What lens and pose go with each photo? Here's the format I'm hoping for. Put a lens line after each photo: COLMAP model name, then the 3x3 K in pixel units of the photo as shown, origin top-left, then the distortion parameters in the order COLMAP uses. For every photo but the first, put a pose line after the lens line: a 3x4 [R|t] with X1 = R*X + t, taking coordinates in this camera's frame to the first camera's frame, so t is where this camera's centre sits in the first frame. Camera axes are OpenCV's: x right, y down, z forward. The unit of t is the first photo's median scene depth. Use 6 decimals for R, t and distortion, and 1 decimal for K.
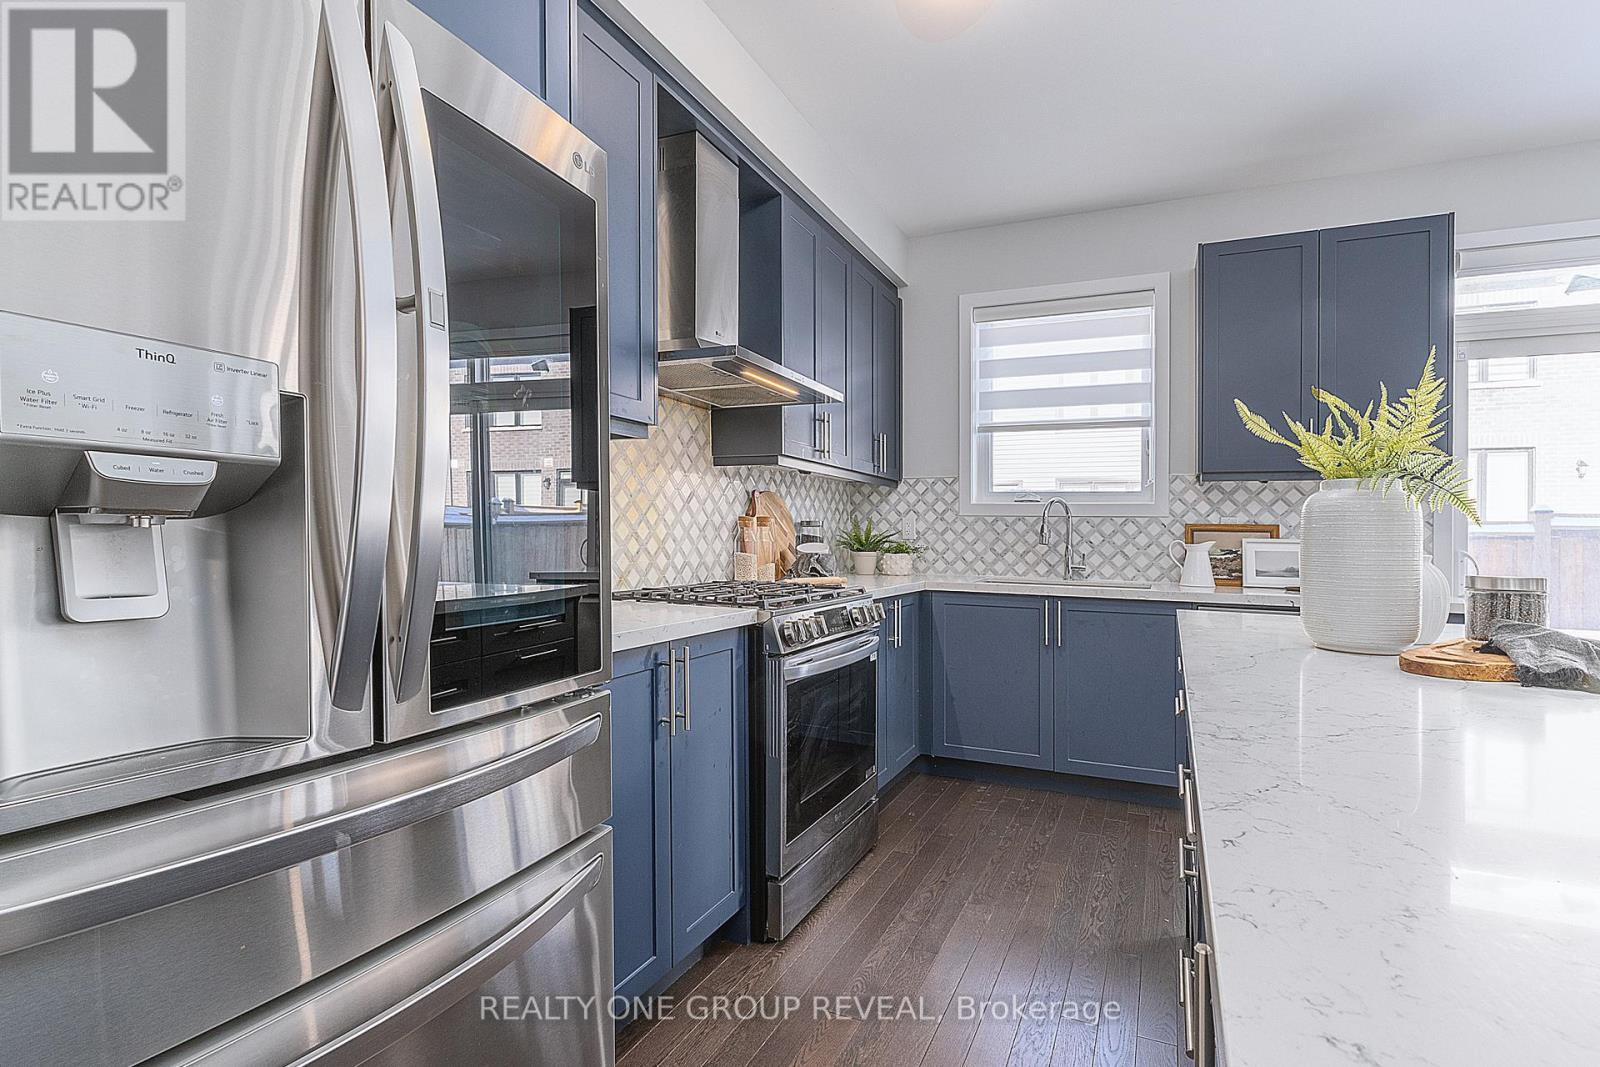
lens RADIAL K [[769.0, 0, 852.9], [0, 769.0, 559.2], [0, 0, 1]] dist [-0.002447, 0.000322]
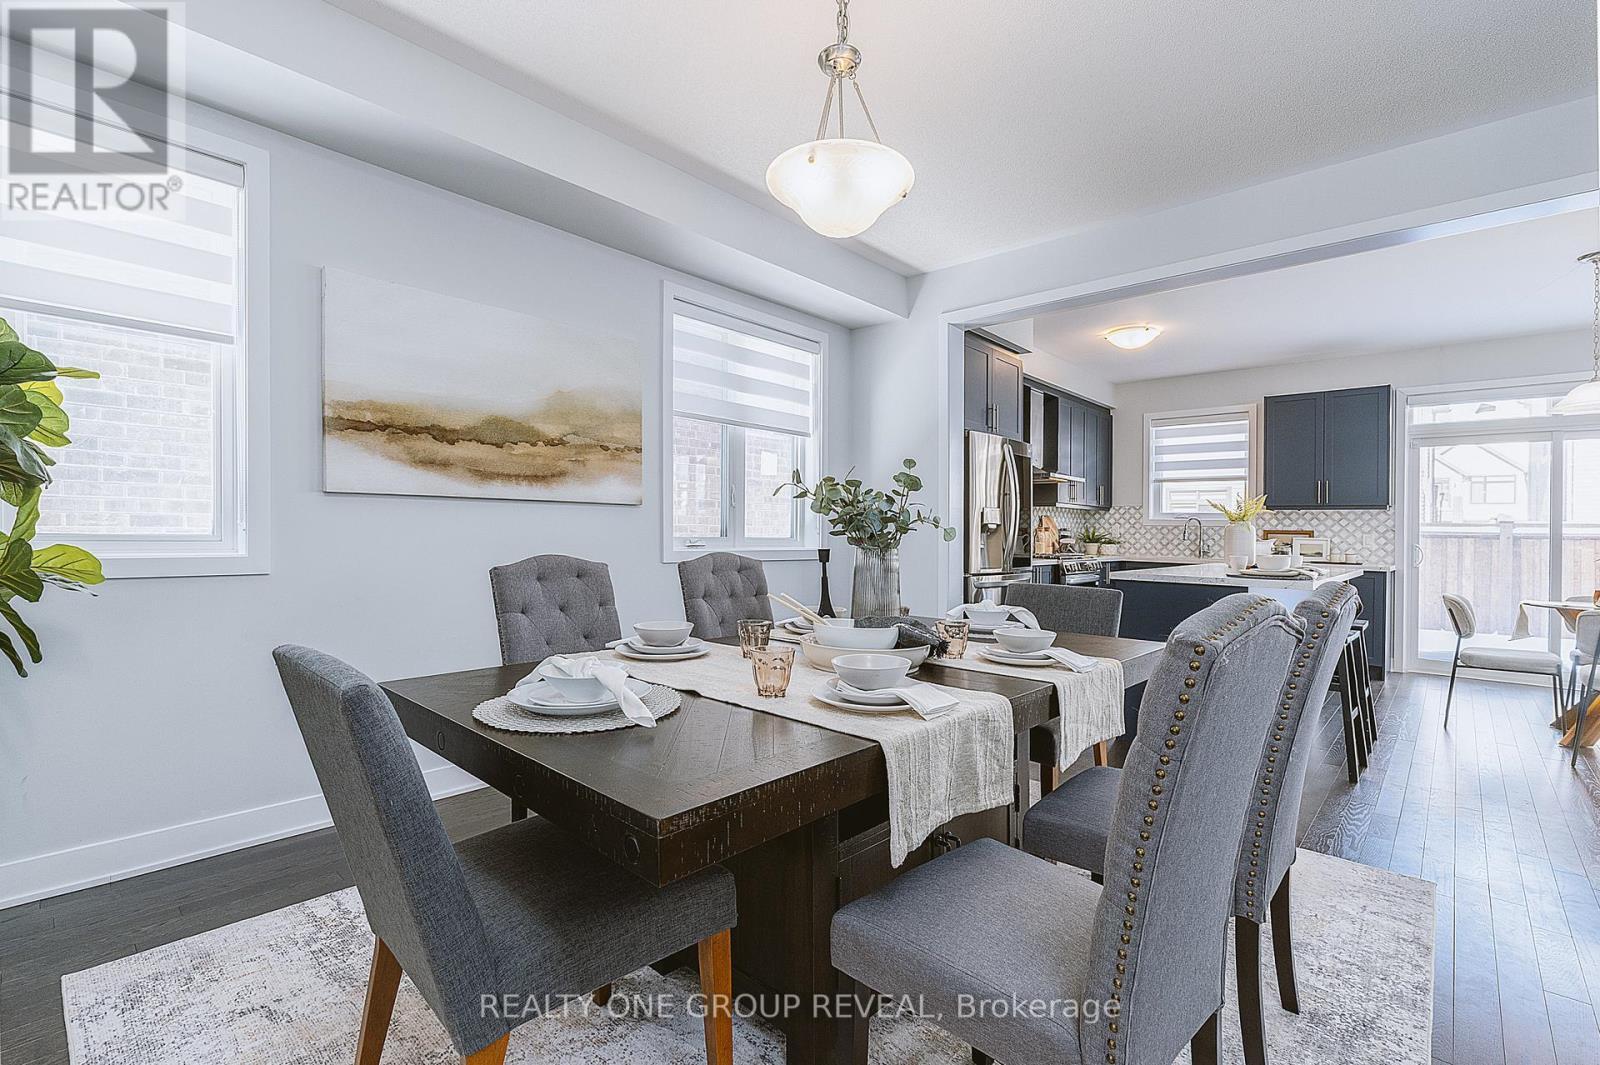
lens RADIAL K [[728.1, 0, 813.6], [0, 728.1, 542.2], [0, 0, 1]] dist [-0.002837, -0.000162]
pose [[0.944547, 0.007054, -0.328300, -0.052042], [-0.013709, 0.999745, -0.017961, 0.035358], [0.328089, 0.021466, 0.944403, -1.165421]]
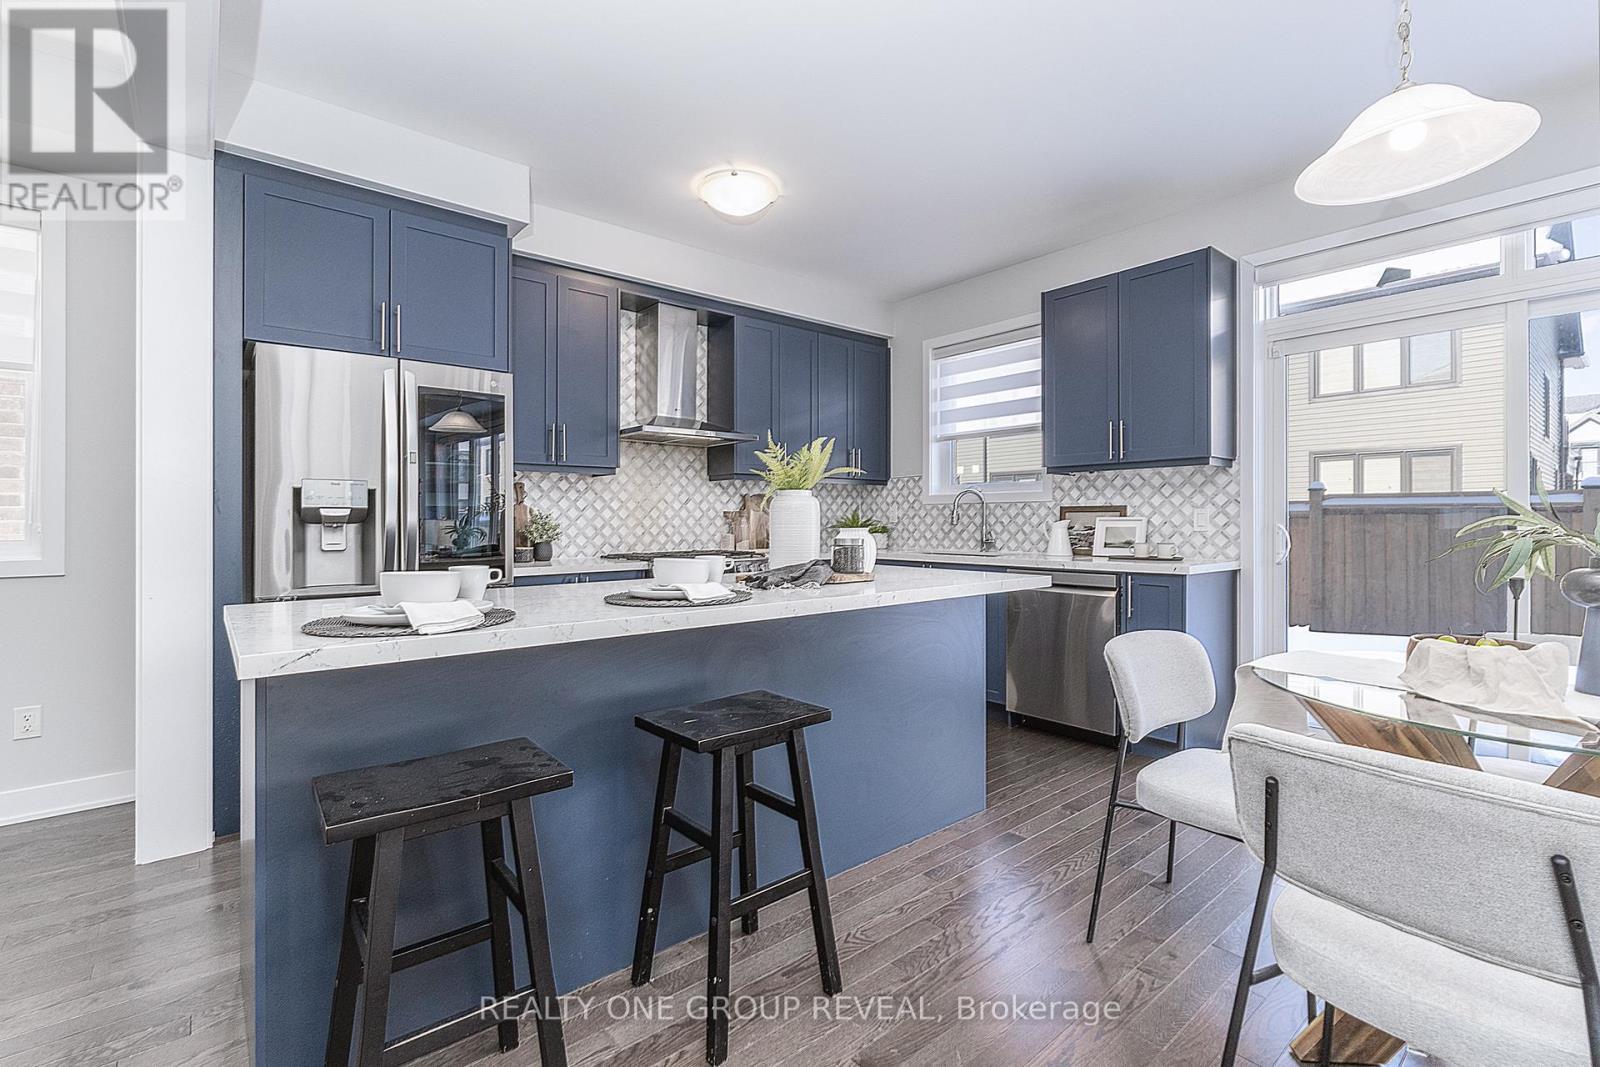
lens RADIAL K [[728.1, 0, 812.2], [0, 728.1, 530.1], [0, 0, 1]] dist [-0.002837, -0.000162]
pose [[0.894205, -0.015054, -0.447405, 0.599706], [0.006622, 0.999770, -0.020405, 0.013970], [0.447609, 0.015284, 0.894099, -0.251658]]
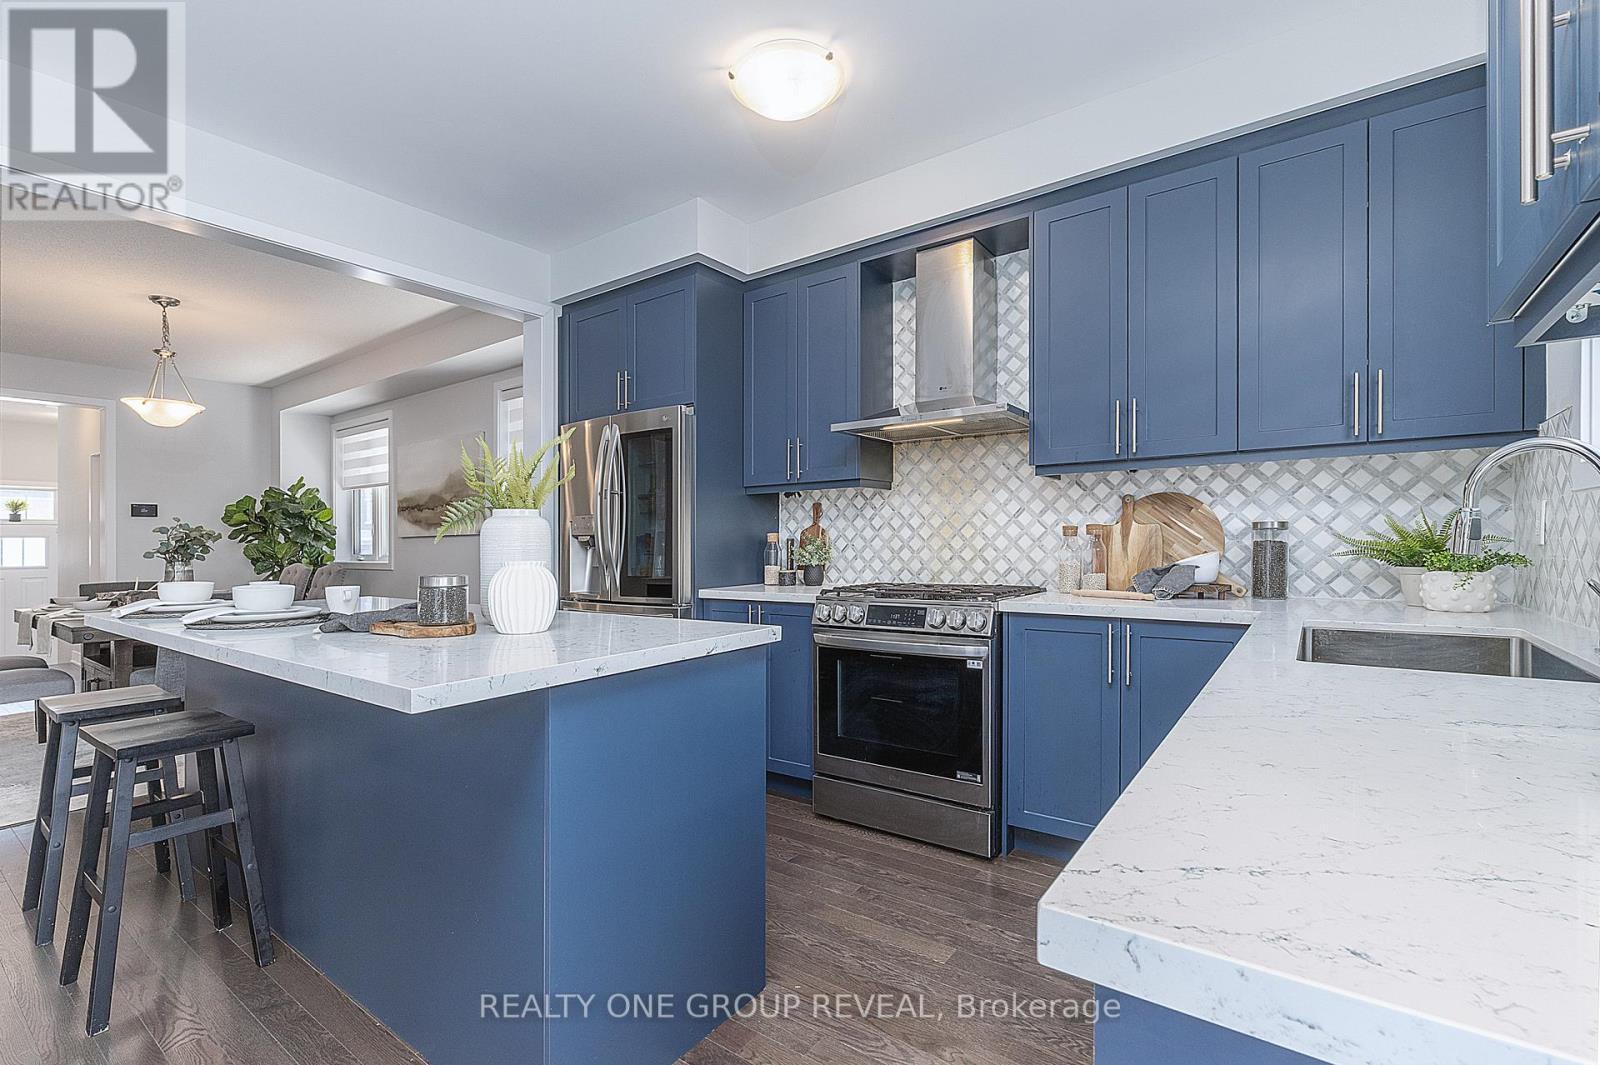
lens RADIAL K [[728.1, 0, 799.8], [0, 728.1, 536.9], [0, 0, 1]] dist [-0.002837, -0.000162]
pose [[-0.229539, -0.006112, -0.973280, 0.744137], [-0.010948, 0.999933, -0.003697, -0.028316], [0.973238, 0.009807, -0.229590, 0.736880]]
